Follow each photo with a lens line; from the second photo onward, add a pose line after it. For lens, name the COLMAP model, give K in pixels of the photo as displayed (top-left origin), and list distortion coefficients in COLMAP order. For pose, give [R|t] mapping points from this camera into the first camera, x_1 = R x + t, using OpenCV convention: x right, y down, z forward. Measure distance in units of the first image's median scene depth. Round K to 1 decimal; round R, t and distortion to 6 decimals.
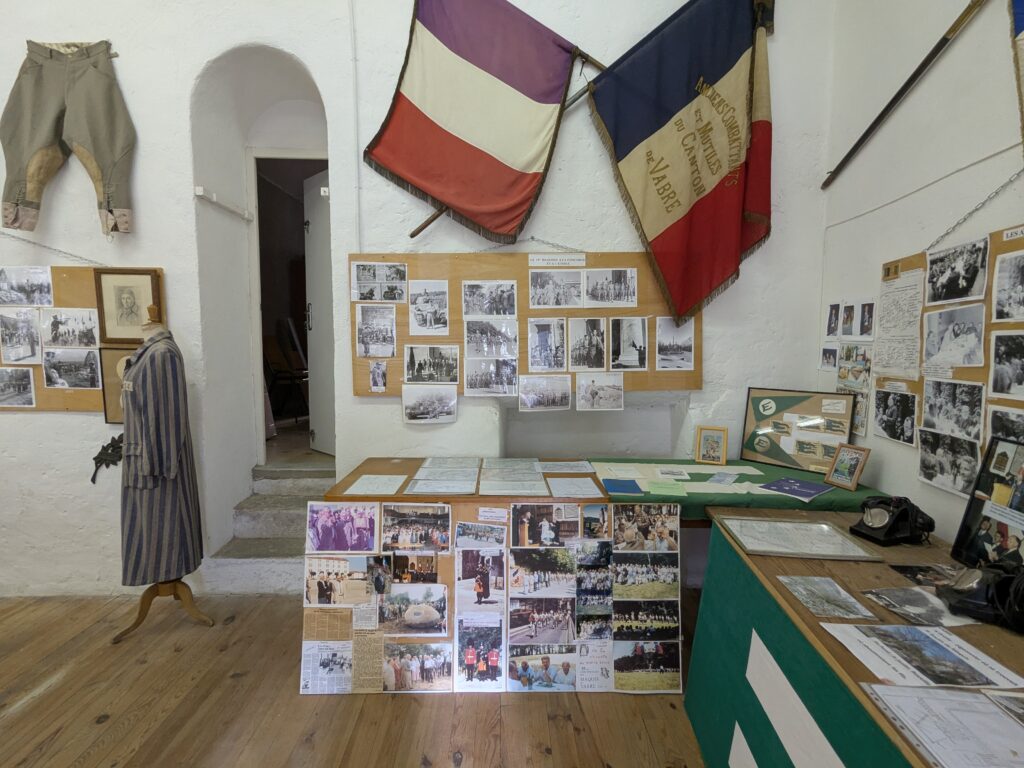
lens RADIAL K [[485.3, 0, 512.6], [0, 485.3, 382.9], [0, 0, 1]] dist [-0.003781, 0.002290]
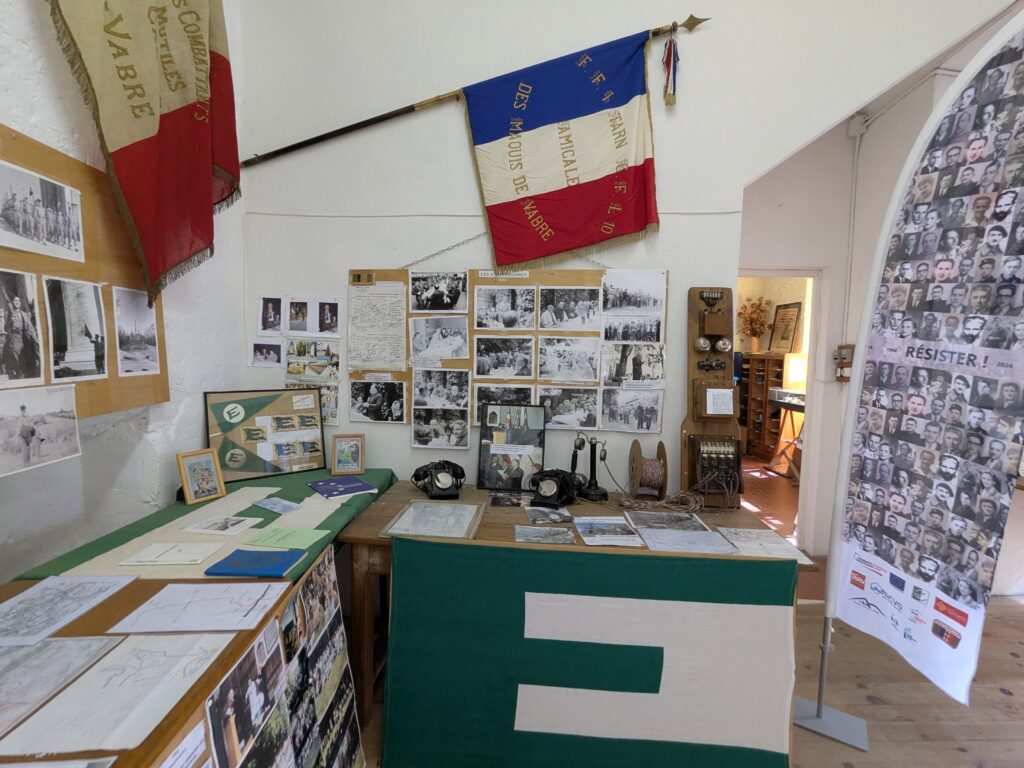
lens RADIAL K [[485.3, 0, 512.6], [0, 485.3, 382.9], [0, 0, 1]] dist [-0.003781, 0.002290]
pose [[-0.044305, -0.067969, 0.996703, -0.434398], [0.056647, 0.995907, 0.070433, -0.045639], [-0.997411, 0.059581, -0.040273, 0.755516]]
